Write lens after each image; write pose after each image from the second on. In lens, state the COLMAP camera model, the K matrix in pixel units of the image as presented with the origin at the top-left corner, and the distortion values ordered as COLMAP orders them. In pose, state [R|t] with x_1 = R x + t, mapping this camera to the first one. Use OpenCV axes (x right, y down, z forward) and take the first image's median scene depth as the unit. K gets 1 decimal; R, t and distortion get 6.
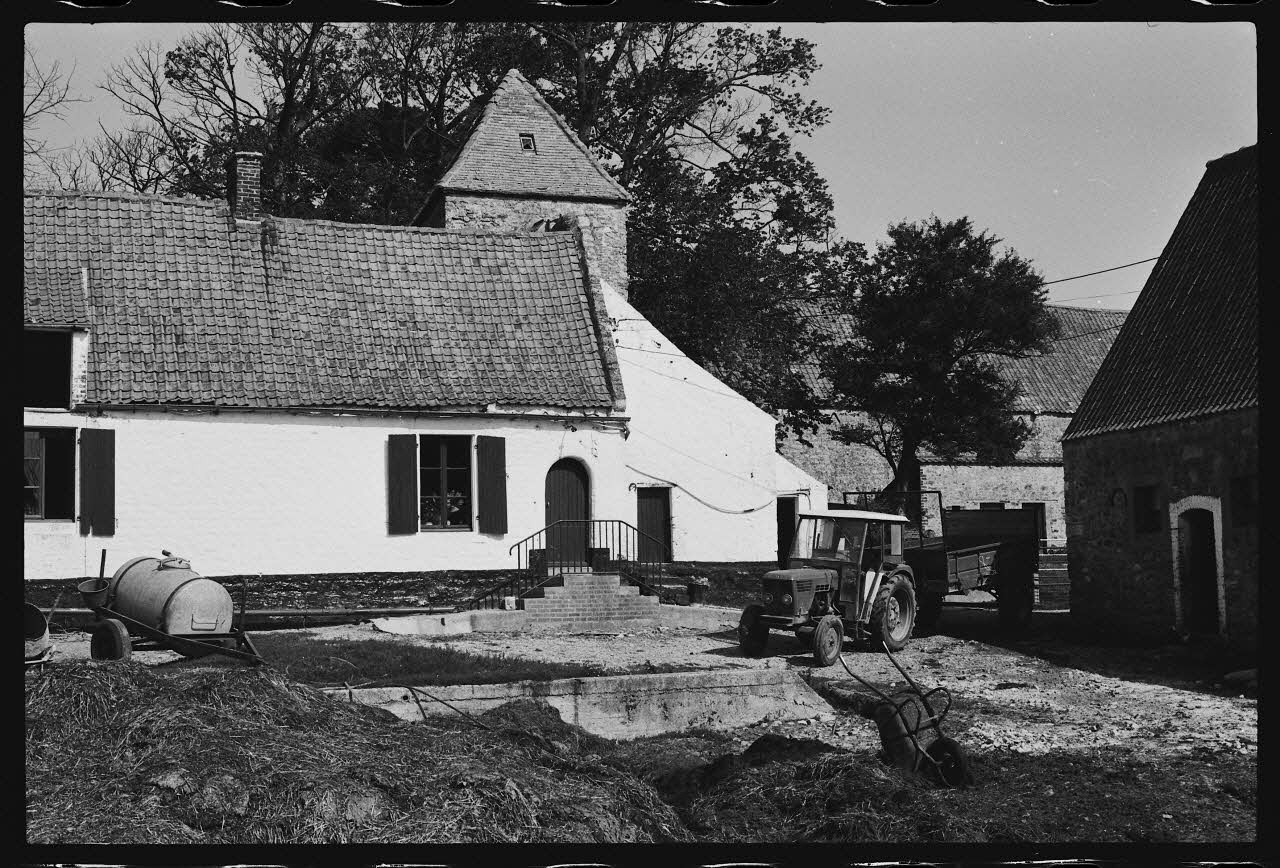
lens RADIAL K [[1781.5, 0, 651.2], [0, 1781.5, 422.6], [0, 0, 1]] dist [-0.092185, 0.000000]
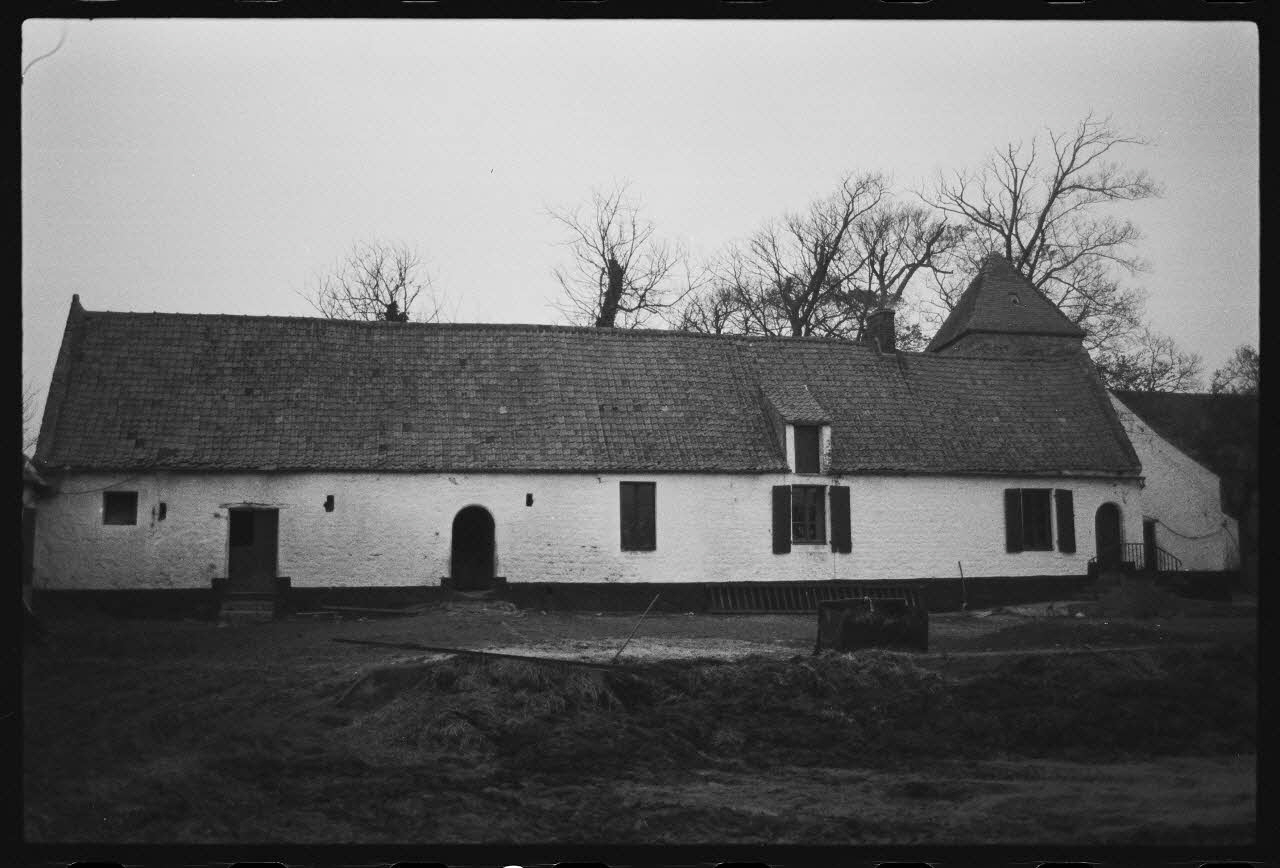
lens RADIAL K [[1205.2, 0, 637.7], [0, 1205.2, 428.3], [0, 0, 1]] dist [-0.054789, 0.000000]
pose [[0.987314, -0.009714, -0.158481, -0.291435], [0.003235, 0.999150, -0.041089, -0.004055], [0.158746, 0.040055, 0.986507, -0.095250]]
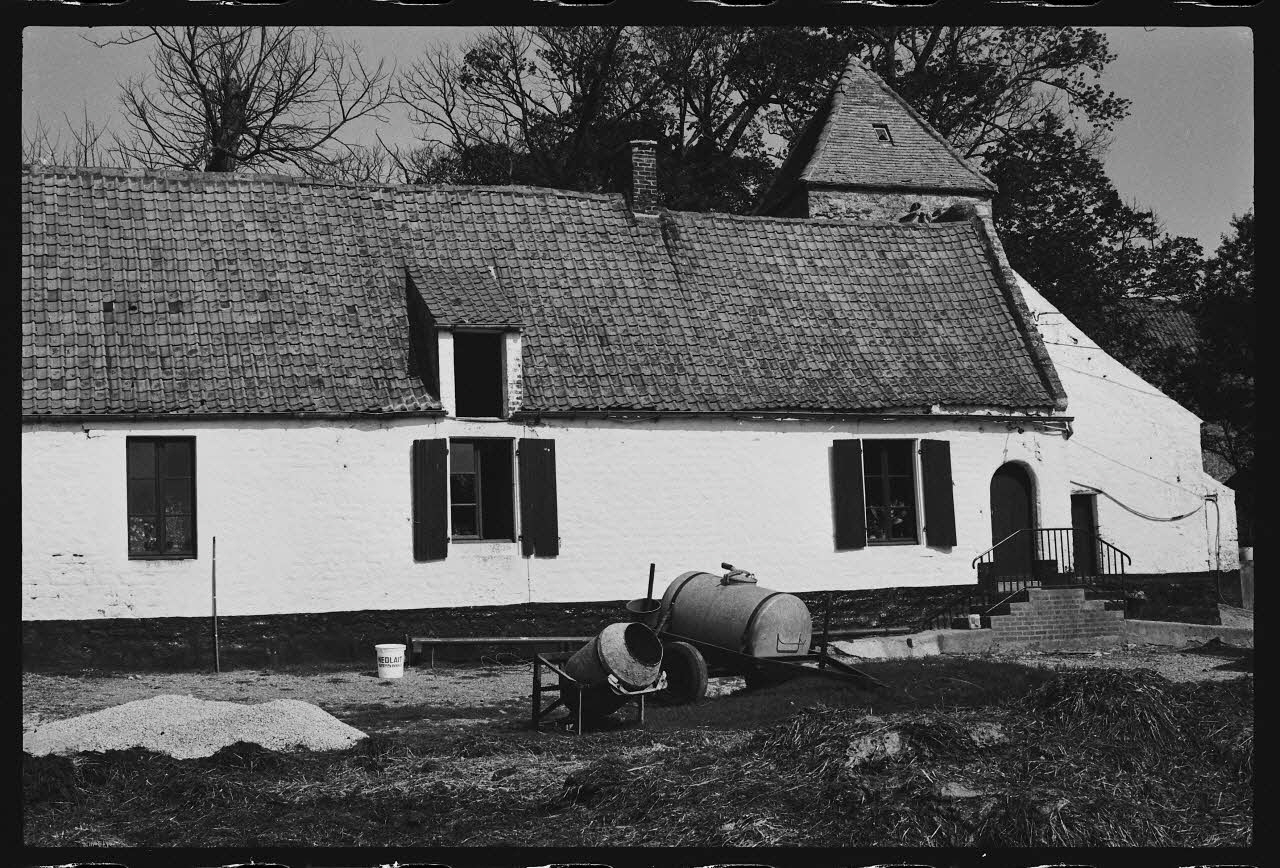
lens RADIAL K [[1781.5, 0, 642.2], [0, 1781.5, 429.8], [0, 0, 1]] dist [-0.092185, 0.000000]
pose [[0.998336, -0.025249, -0.051836, -0.192404], [0.024383, 0.999553, -0.017278, 0.014528], [0.052249, 0.015985, 0.998506, 0.080870]]
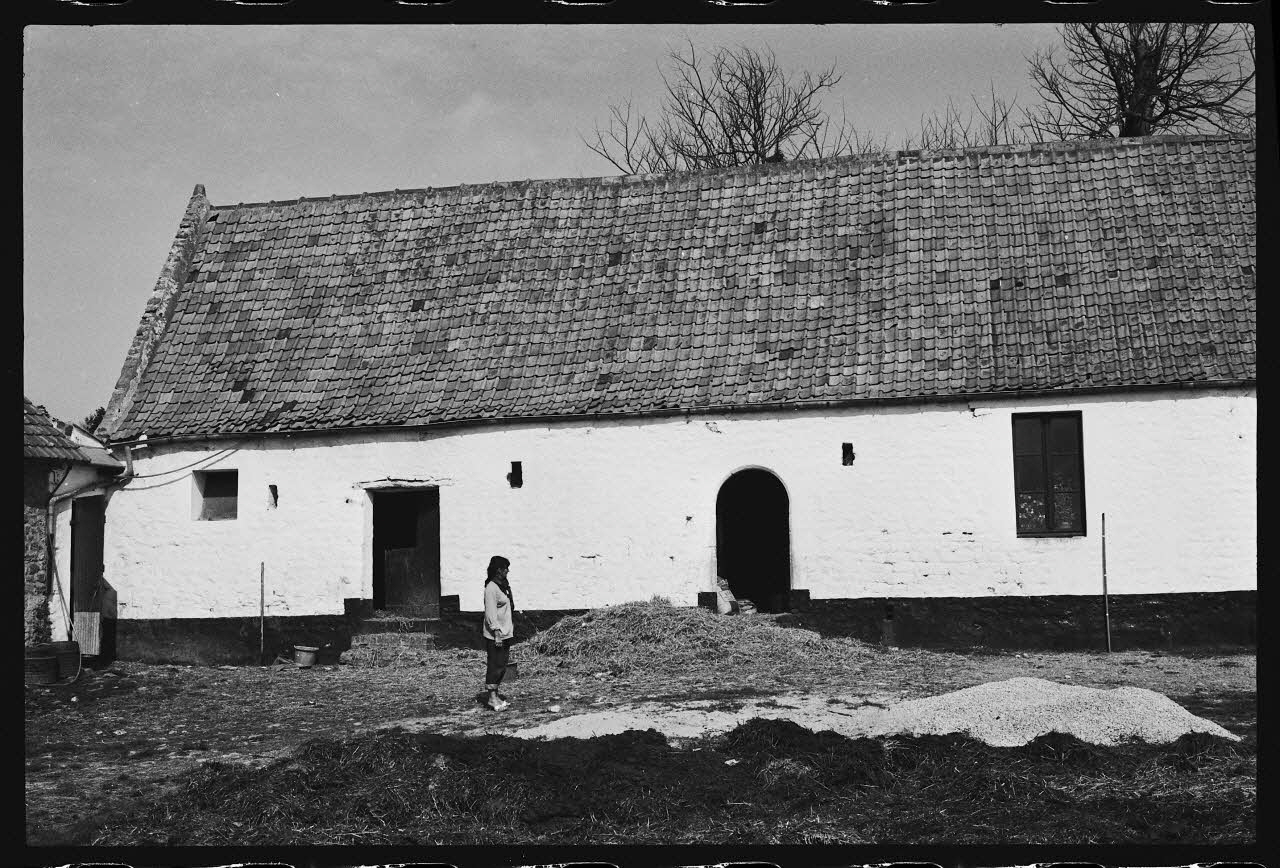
lens RADIAL K [[1781.5, 0, 635.4], [0, 1781.5, 420.2], [0, 0, 1]] dist [-0.092185, 0.000000]
pose [[0.821217, -0.056550, -0.567808, -0.153602], [0.050857, 0.998371, -0.025878, 0.013103], [0.568346, -0.007625, 0.822755, 0.110361]]
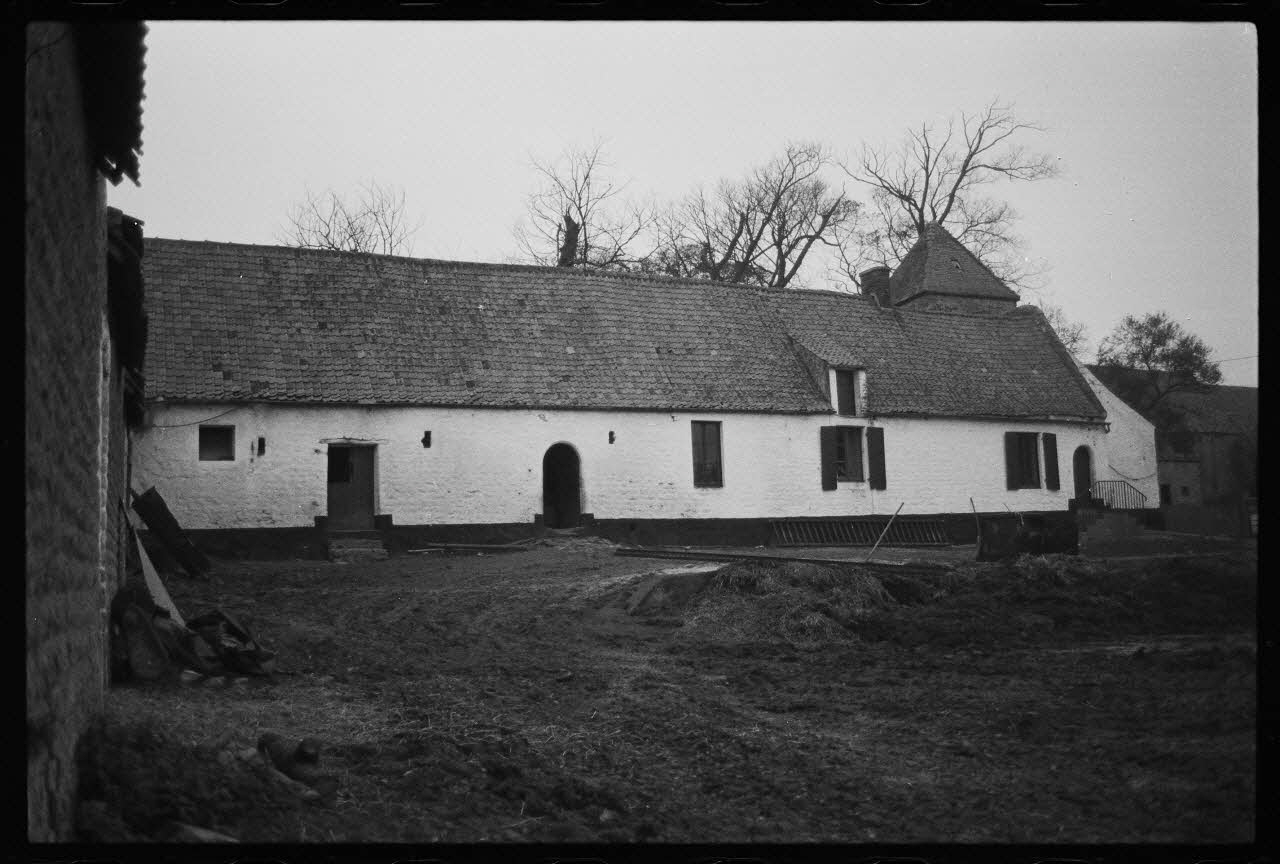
lens RADIAL K [[1205.2, 0, 642.1], [0, 1205.2, 426.6], [0, 0, 1]] dist [-0.054789, 0.000000]
pose [[0.998040, -0.006948, 0.062198, -0.553841], [0.008727, 0.999559, -0.028378, 0.030661], [-0.061973, 0.028865, 0.997660, -0.129456]]
